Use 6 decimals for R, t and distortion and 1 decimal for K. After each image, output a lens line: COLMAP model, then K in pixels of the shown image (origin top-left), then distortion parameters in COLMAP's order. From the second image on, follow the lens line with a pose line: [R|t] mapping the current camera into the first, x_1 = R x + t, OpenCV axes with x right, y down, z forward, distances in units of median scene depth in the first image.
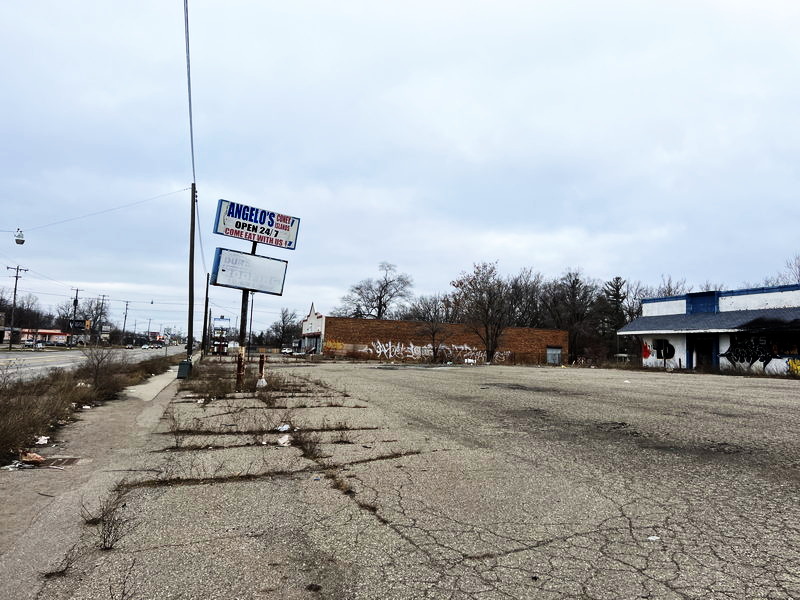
lens RADIAL K [[613.9, 0, 400.0], [0, 613.9, 300.0], [0, 0, 1]] dist [0.045174, -0.001317]
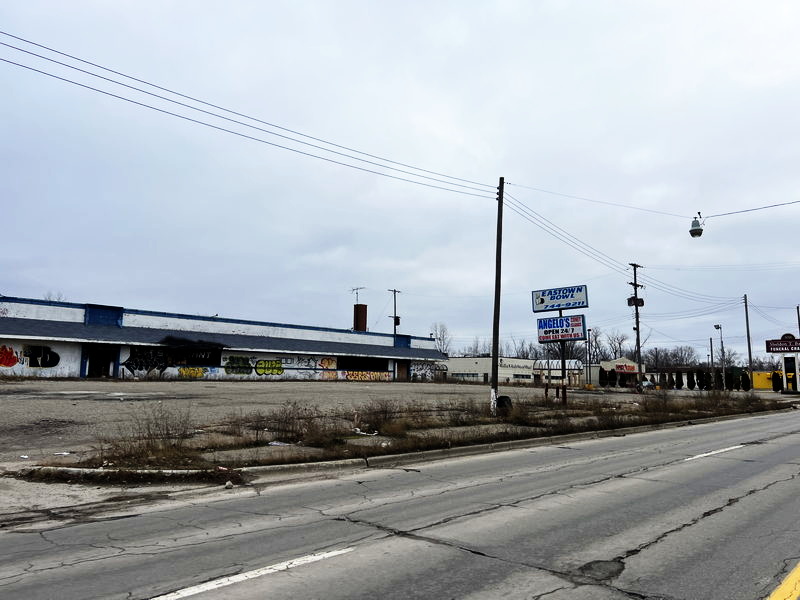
lens RADIAL K [[603.4, 0, 400.0], [0, 603.4, 300.0], [0, 0, 1]] dist [0.094480, -0.128748]
pose [[-0.502565, 0.068932, 0.861787, -0.482878], [-0.106854, 0.984221, -0.141039, 0.051035], [-0.857911, -0.162966, -0.487269, 0.751361]]
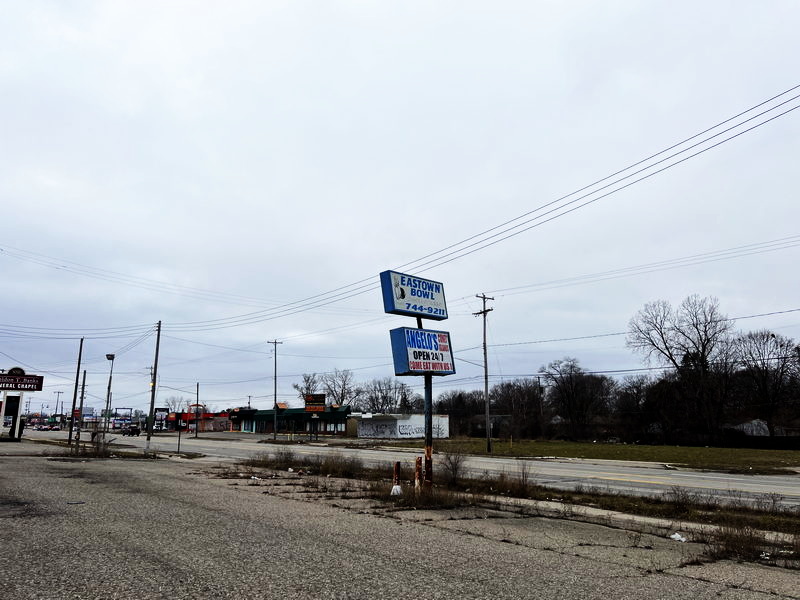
lens RADIAL K [[603.4, 0, 400.0], [0, 603.4, 300.0], [0, 0, 1]] dist [0.094480, -0.128748]
pose [[-0.916125, -0.117268, -0.383358, 0.022897], [-0.000615, 0.956670, -0.291173, 0.046195], [0.400893, -0.266515, -0.876502, 0.623203]]
